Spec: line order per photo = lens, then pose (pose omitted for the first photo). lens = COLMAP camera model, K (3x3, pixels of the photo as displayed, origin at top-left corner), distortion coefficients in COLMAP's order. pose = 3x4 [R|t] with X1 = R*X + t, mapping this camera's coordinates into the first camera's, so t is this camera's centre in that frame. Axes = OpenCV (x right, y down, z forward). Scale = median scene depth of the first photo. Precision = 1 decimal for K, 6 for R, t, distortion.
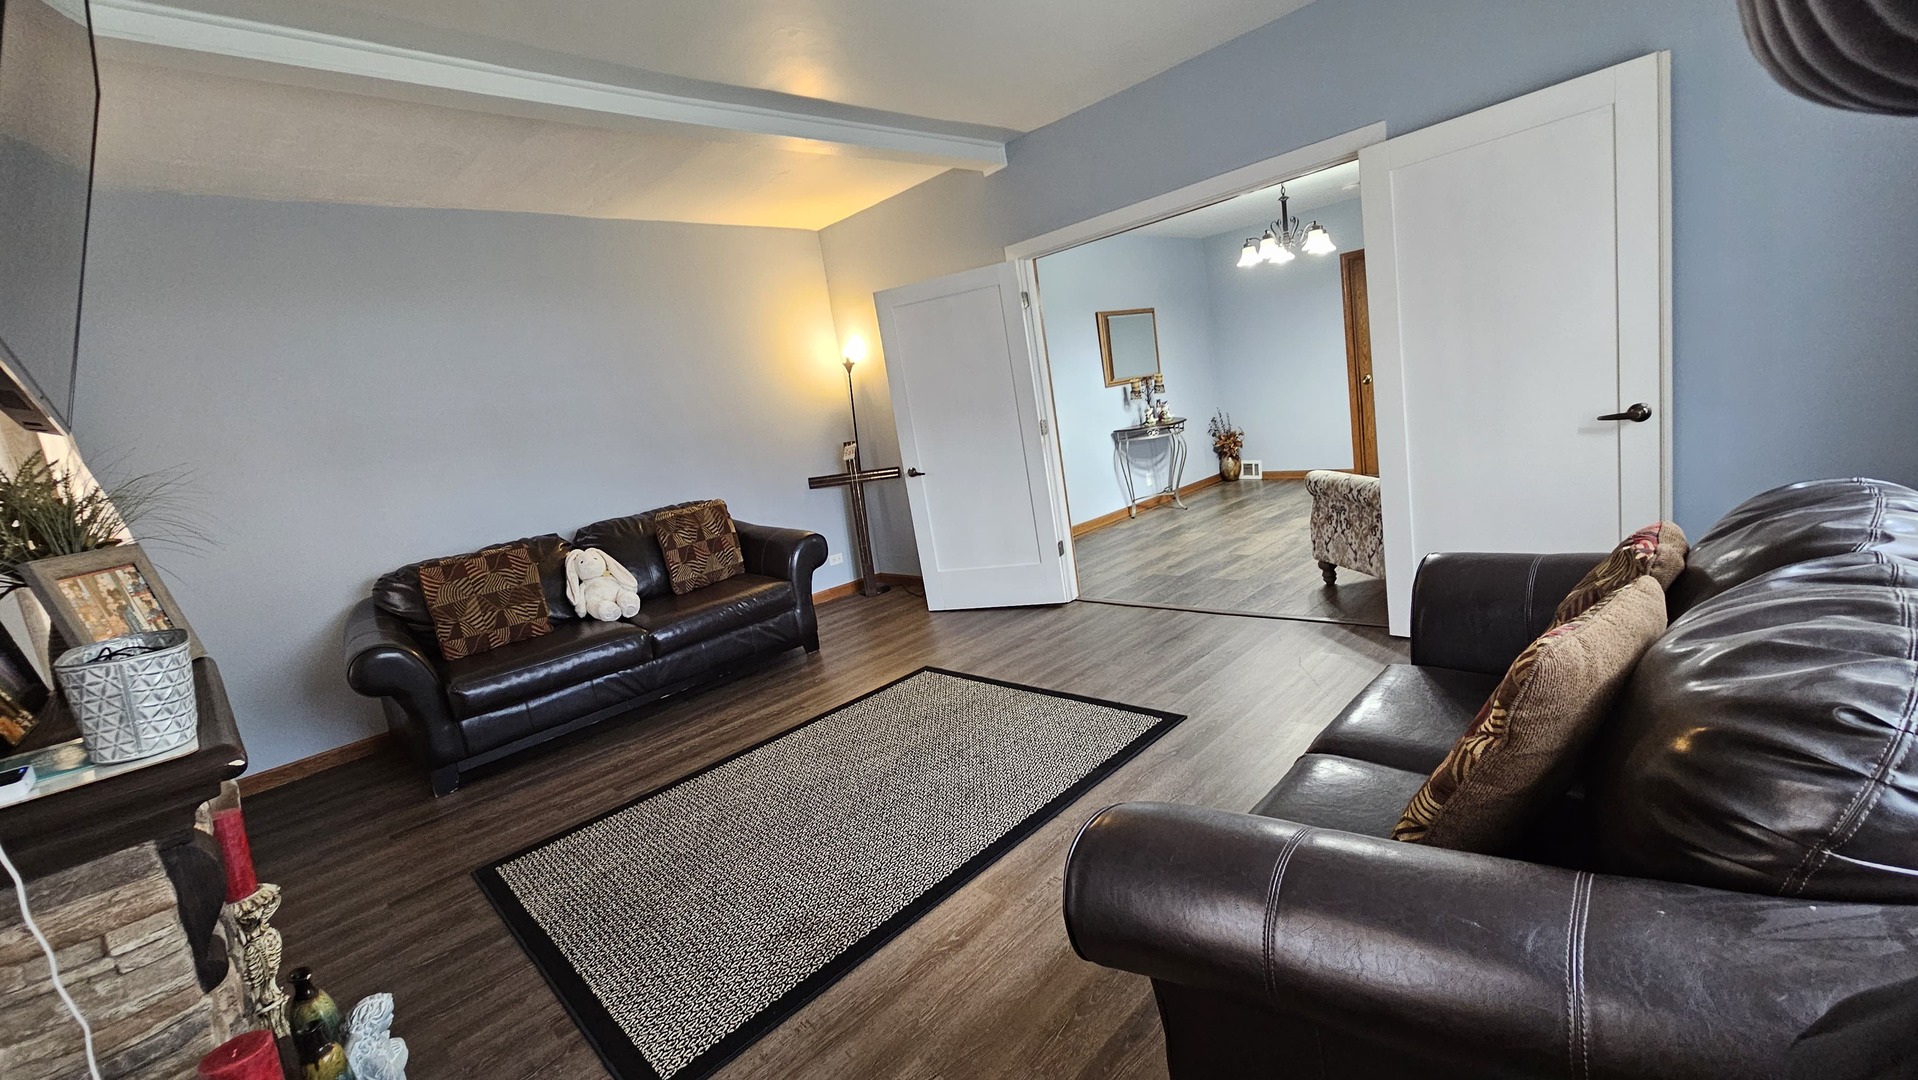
lens RADIAL K [[782.3, 0, 958.6], [0, 782.3, 533.0], [0, 0, 1]] dist [0.000933, -0.000370]
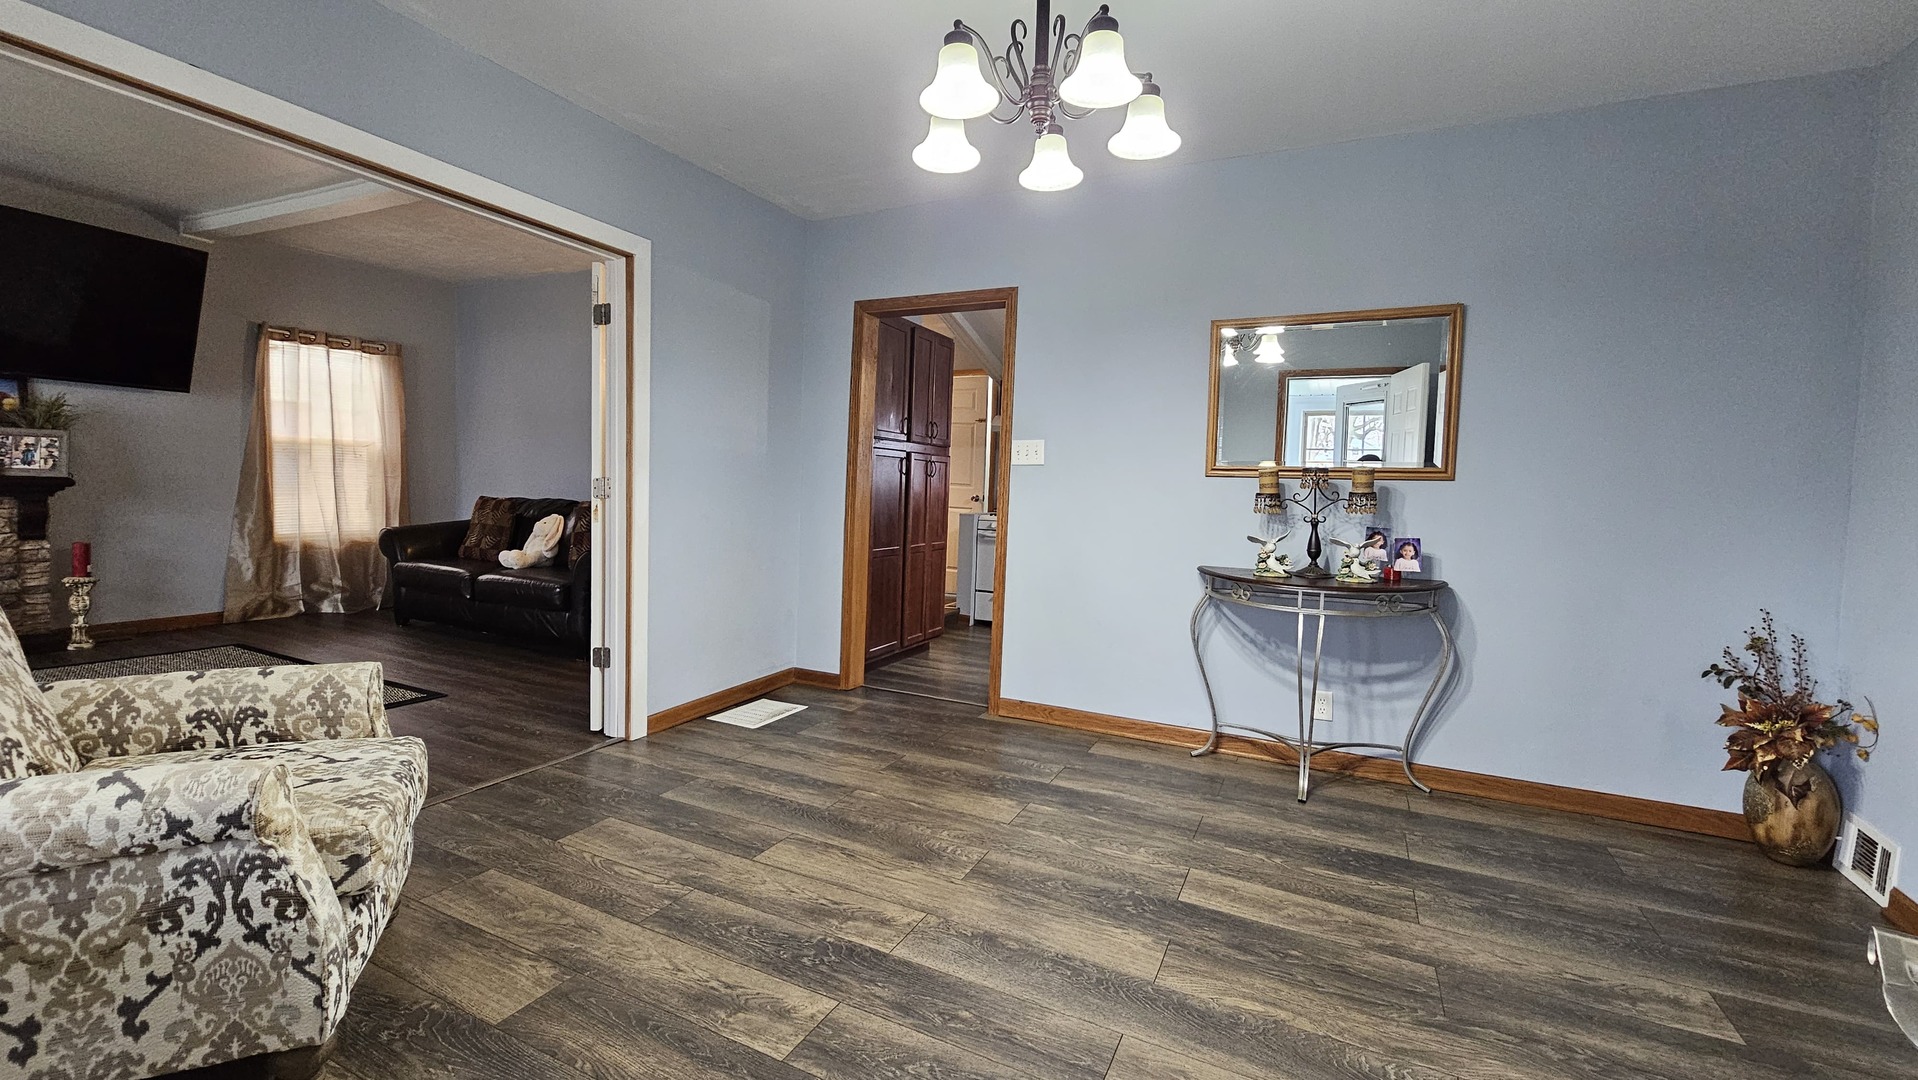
lens RADIAL K [[782.3, 0, 955.0], [0, 782.3, 533.1], [0, 0, 1]] dist [0.000933, -0.000370]
pose [[0.328945, 0.213439, -0.919913, 0.604014], [-0.243975, 0.960260, 0.135559, -0.183560], [0.912289, 0.179844, 0.367947, 0.701463]]
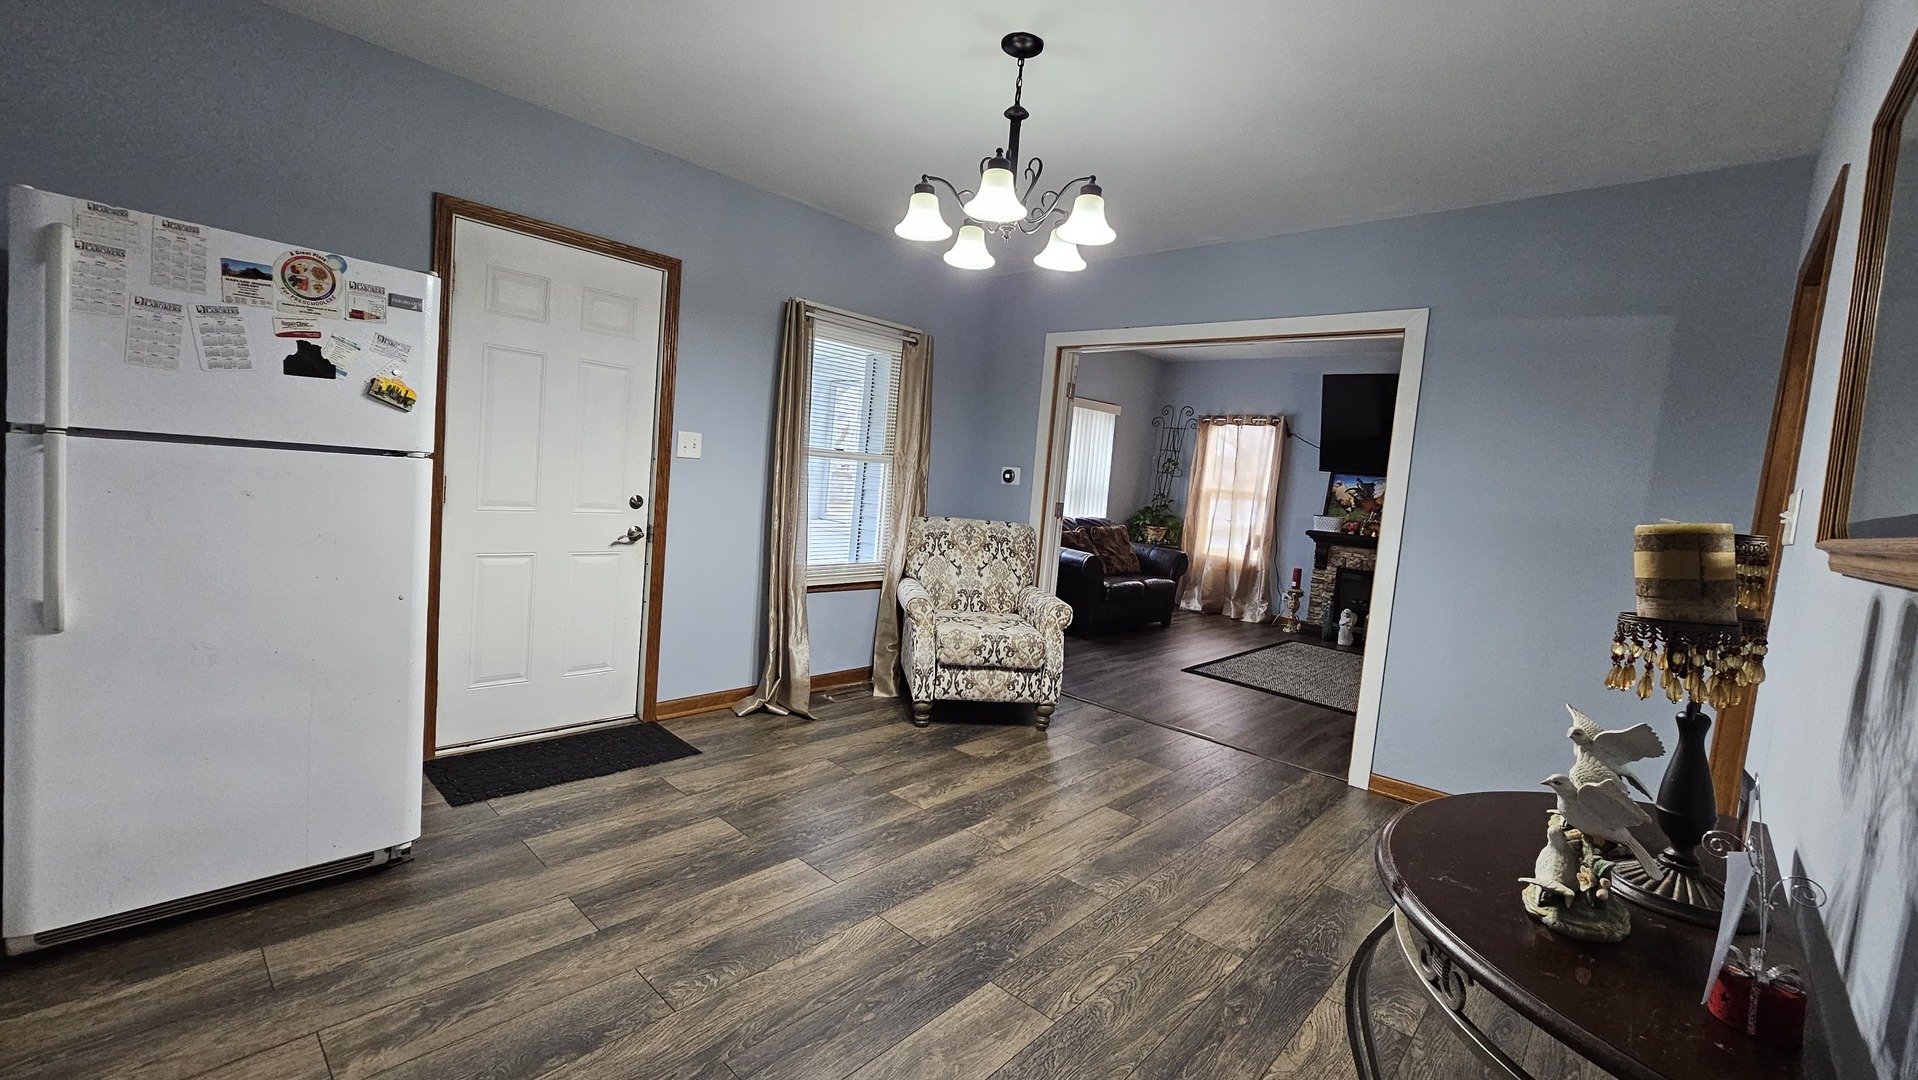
lens RADIAL K [[782.3, 0, 960.7], [0, 782.3, 529.1], [0, 0, 1]] dist [0.000933, -0.000370]
pose [[-0.996157, 0.069084, -0.053844, 0.387013], [0.053819, 0.967774, 0.246001, -0.247709], [0.069103, 0.242158, -0.967773, 1.161779]]
